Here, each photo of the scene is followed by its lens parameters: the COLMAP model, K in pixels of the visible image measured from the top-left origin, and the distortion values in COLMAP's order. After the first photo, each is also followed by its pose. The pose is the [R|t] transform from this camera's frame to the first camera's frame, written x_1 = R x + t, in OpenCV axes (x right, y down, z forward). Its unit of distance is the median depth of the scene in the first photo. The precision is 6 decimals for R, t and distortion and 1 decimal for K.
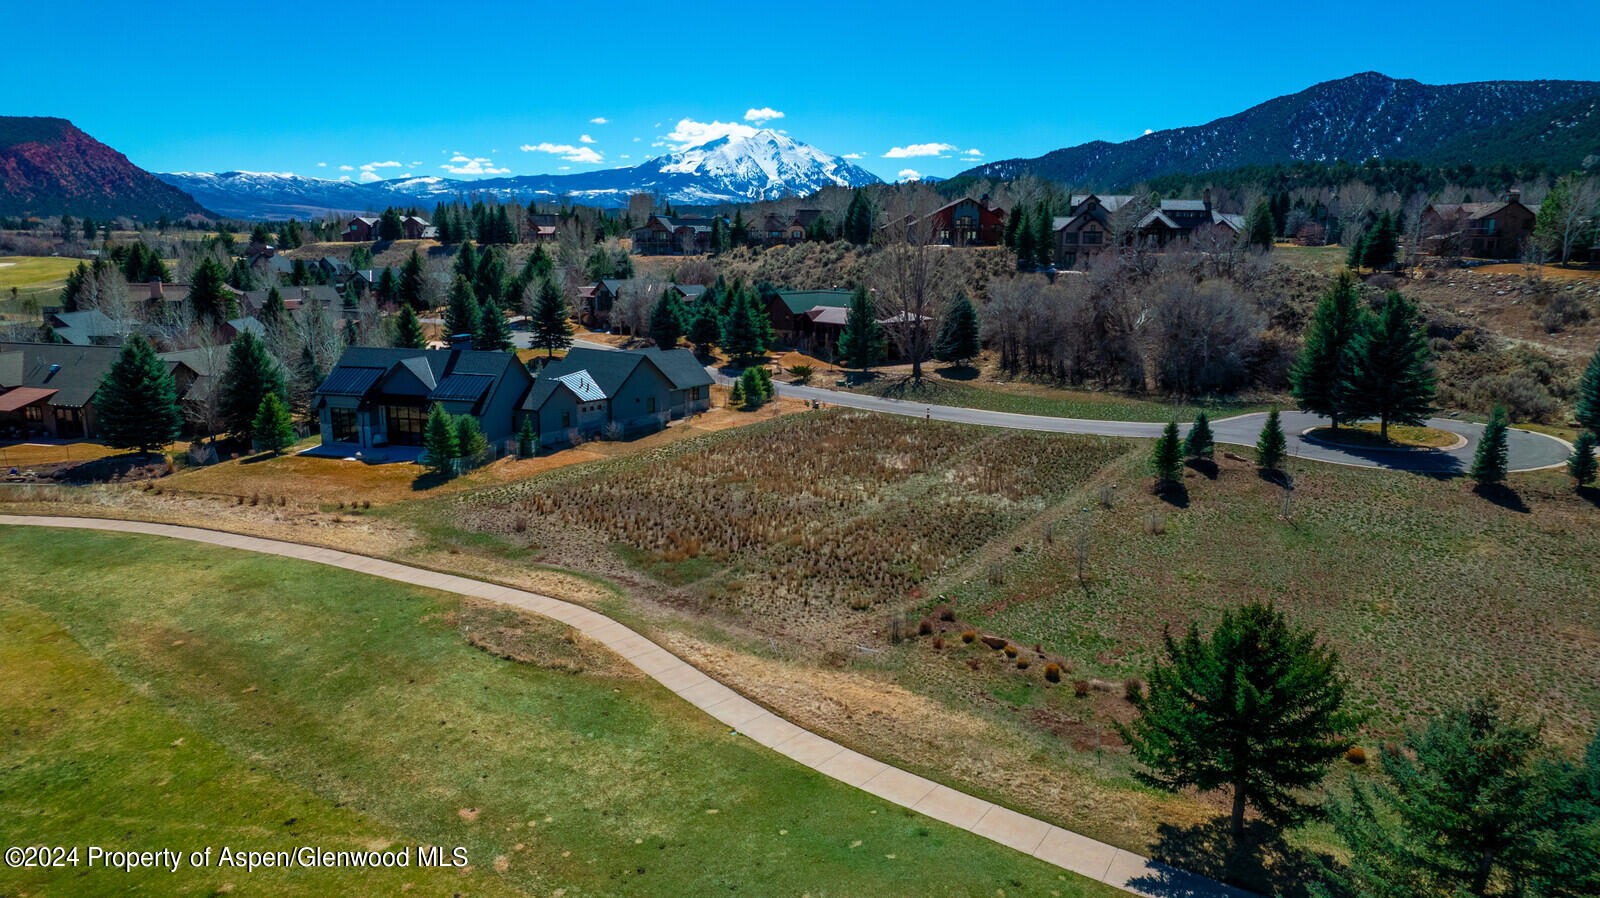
lens RADIAL K [[1023.6, 0, 800.0], [0, 1023.6, 445.2], [0, 0, 1]] dist [-0.078560, 0.071298]
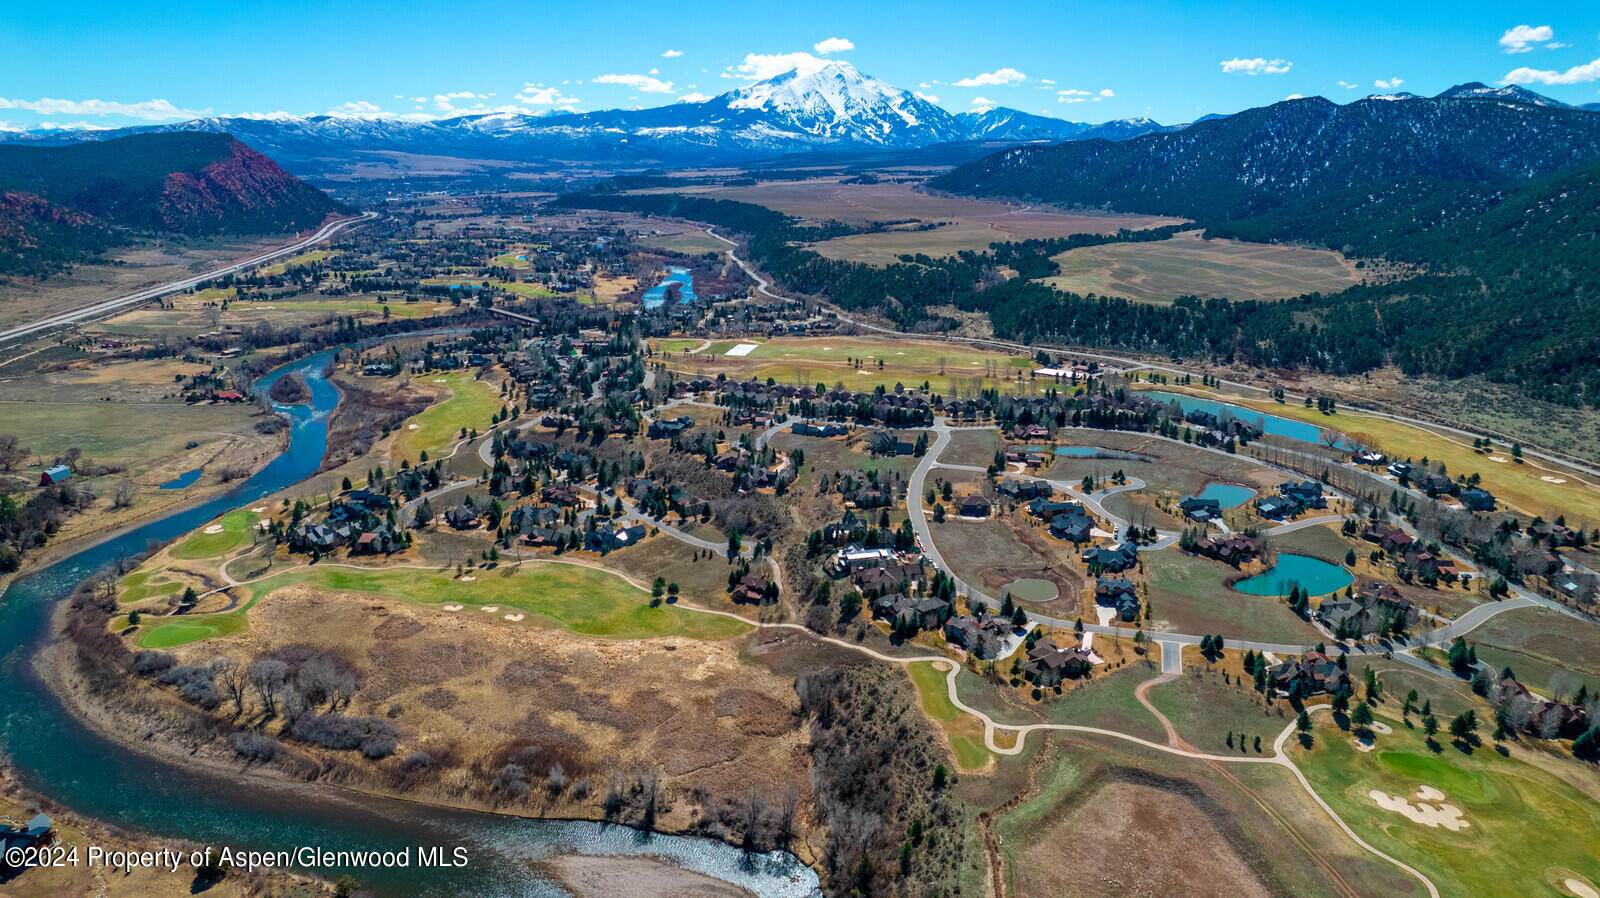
lens RADIAL K [[1023.6, 0, 798.7], [0, 1023.6, 454.2], [0, 0, 1]] dist [-0.078560, 0.071298]
pose [[0.997517, 0.015956, -0.068599, 0.057571], [-0.010445, 0.996743, 0.079959, -0.048006], [0.069652, -0.079044, 0.994435, -0.229554]]
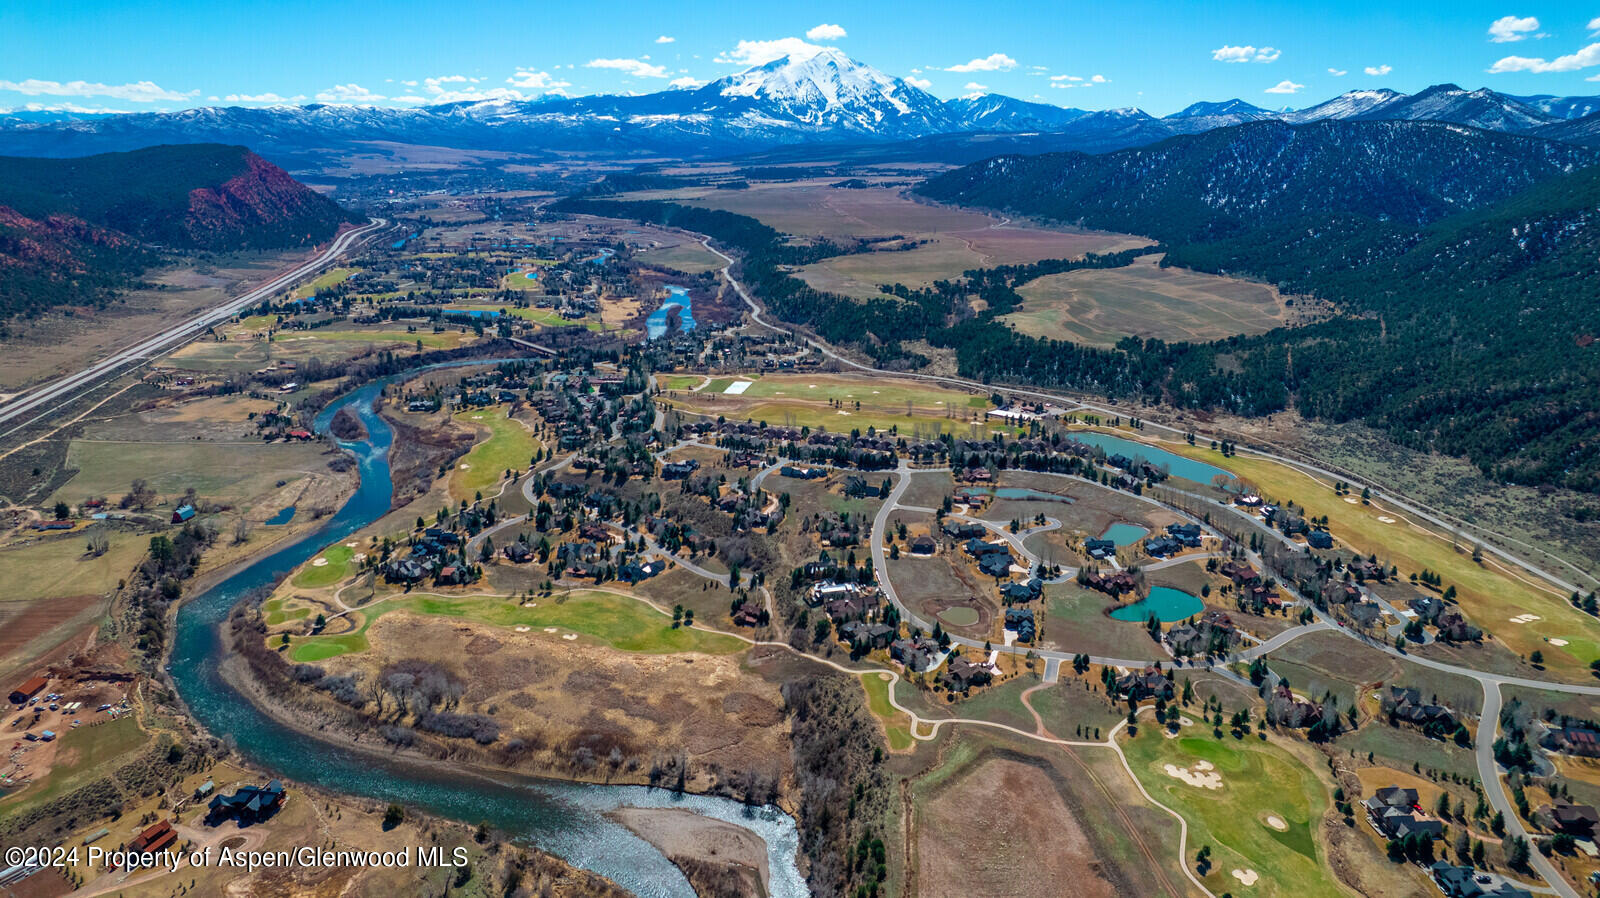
lens RADIAL K [[1023.6, 0, 798.3], [0, 1023.6, 455.7], [0, 0, 1]] dist [-0.078560, 0.071298]
pose [[0.997970, 0.017247, -0.061307, 0.064573], [-0.011187, 0.995138, 0.097848, -0.077902], [0.062696, -0.096964, 0.993311, -0.304563]]
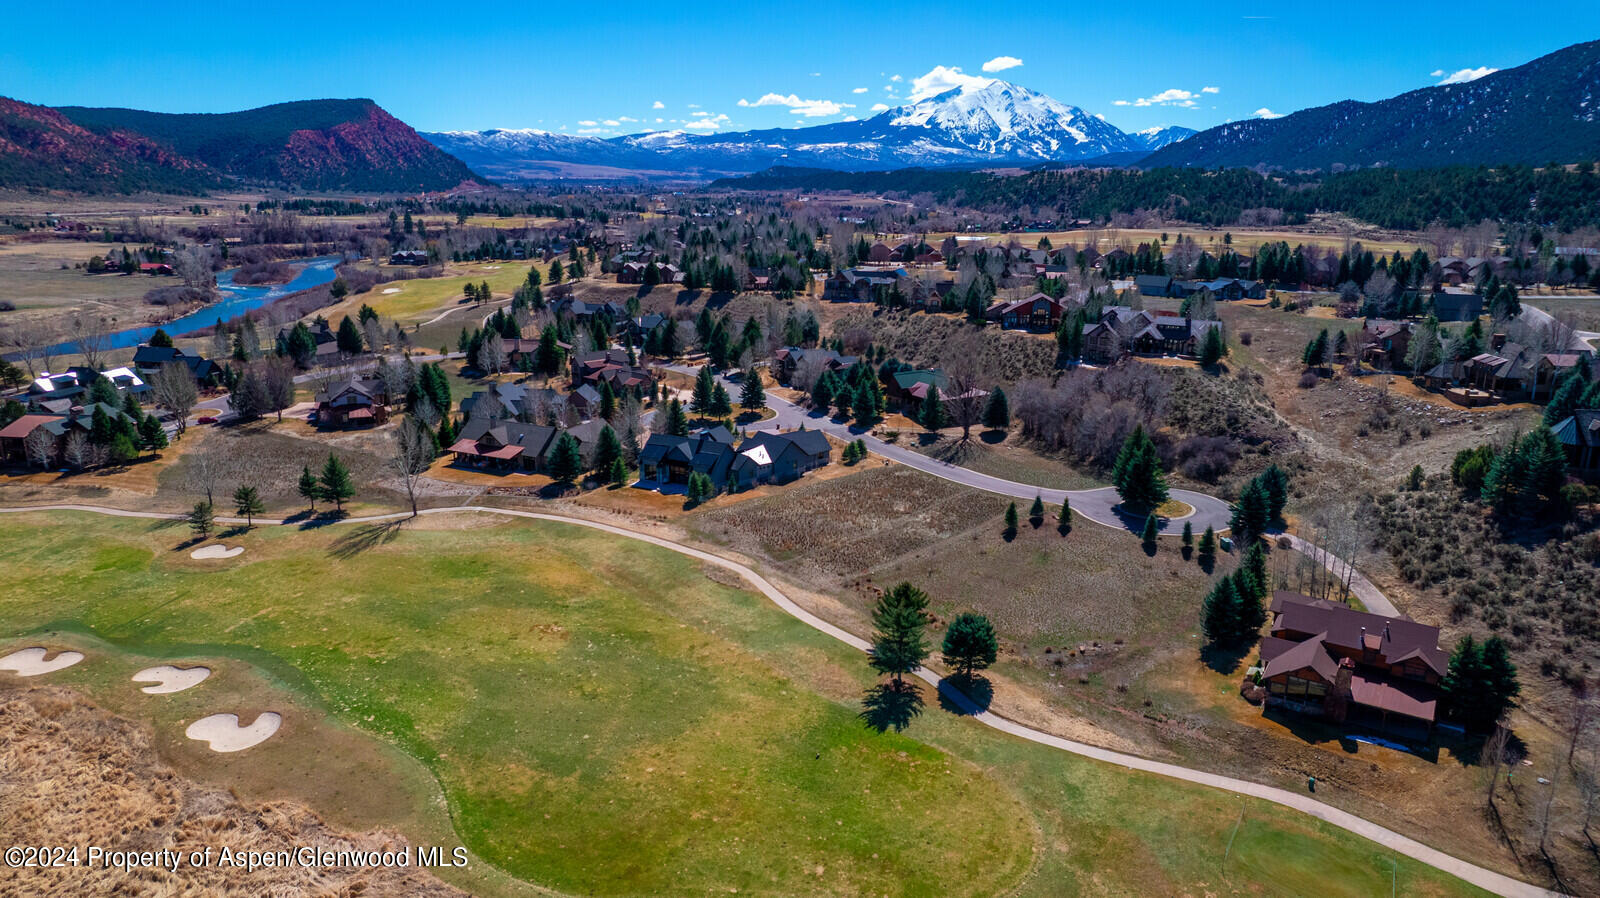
lens RADIAL K [[1023.6, 0, 798.1], [0, 1023.6, 451.4], [0, 0, 1]] dist [-0.078560, 0.071298]
pose [[0.975908, 0.052195, -0.211848, 0.012742], [-0.041256, 0.997593, 0.055736, -0.008037], [0.214247, -0.045654, 0.975712, -0.042576]]
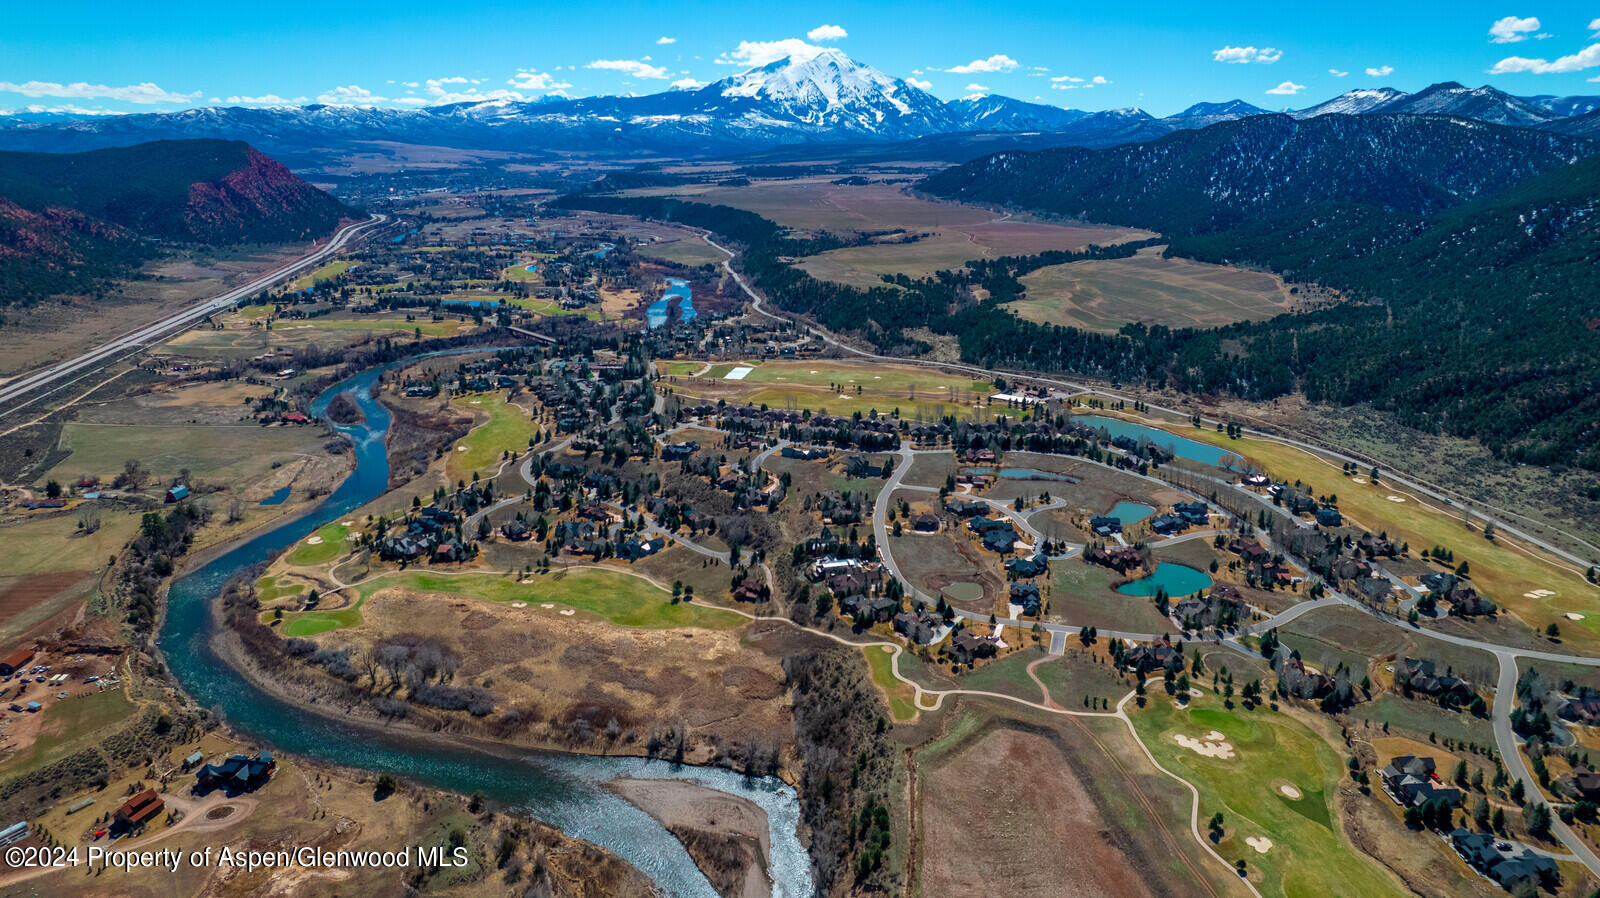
lens RADIAL K [[1023.6, 0, 798.3], [0, 1023.6, 456.0], [0, 0, 1]] dist [-0.078560, 0.071298]
pose [[0.997912, 0.017278, -0.062237, 0.064296], [-0.011224, 0.995285, 0.096346, -0.068463], [0.063609, -0.095447, 0.993400, -0.300291]]
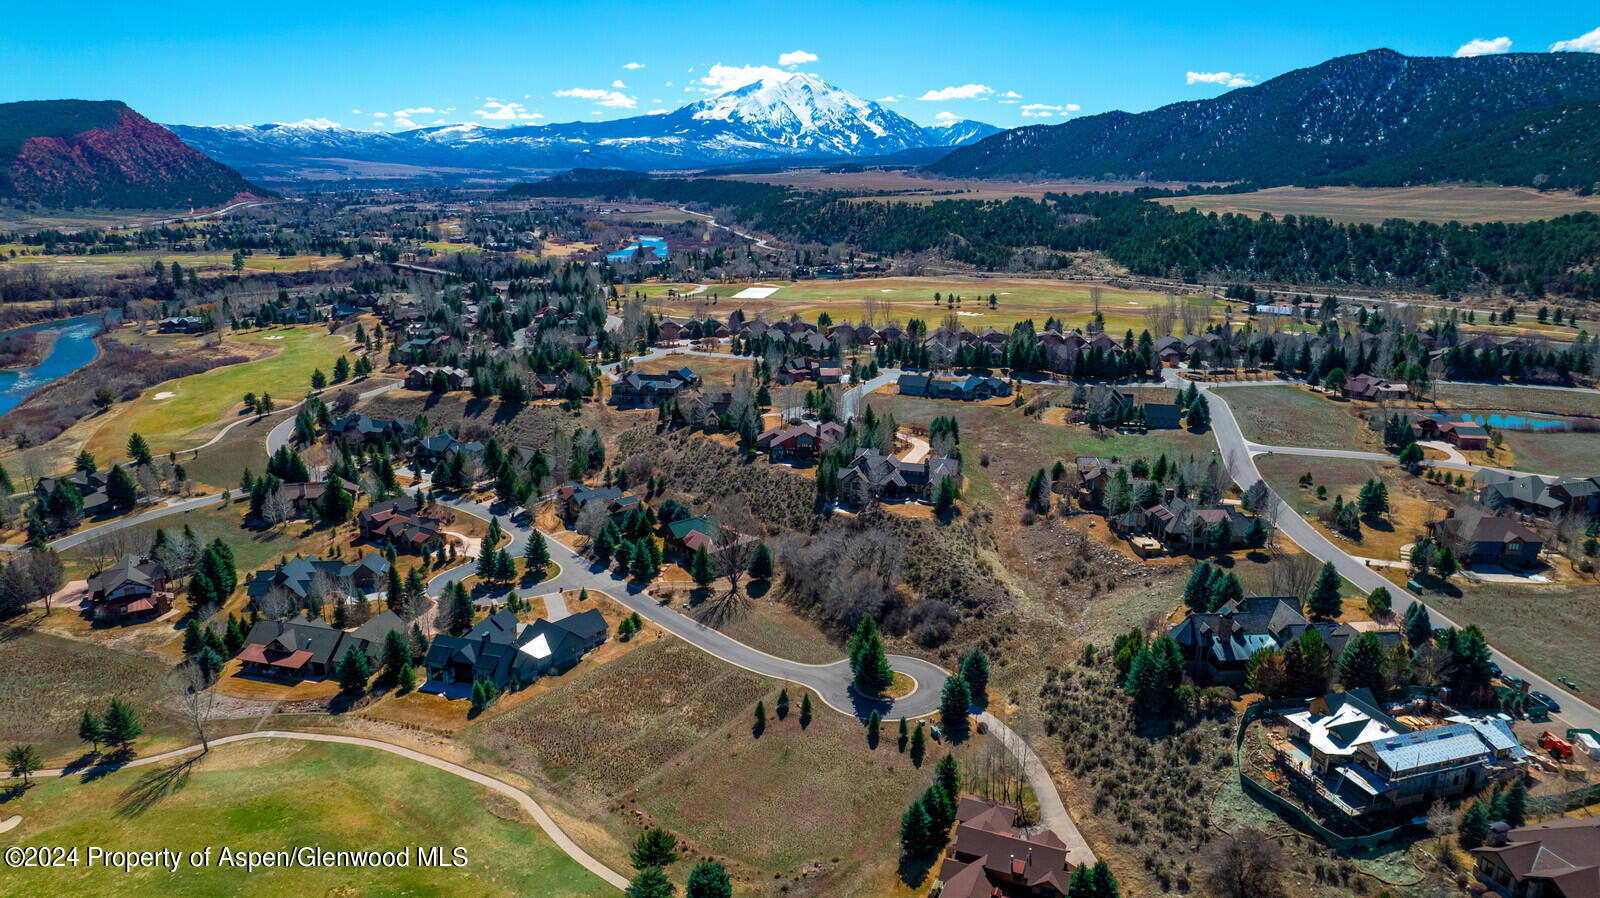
lens RADIAL K [[1023.6, 0, 799.3], [0, 1023.6, 451.5], [0, 0, 1]] dist [-0.078560, 0.071298]
pose [[0.999383, 0.004203, -0.034883, 0.018732], [-0.002111, 0.998210, 0.059774, -0.027185], [0.035072, -0.059664, 0.997602, -0.051202]]
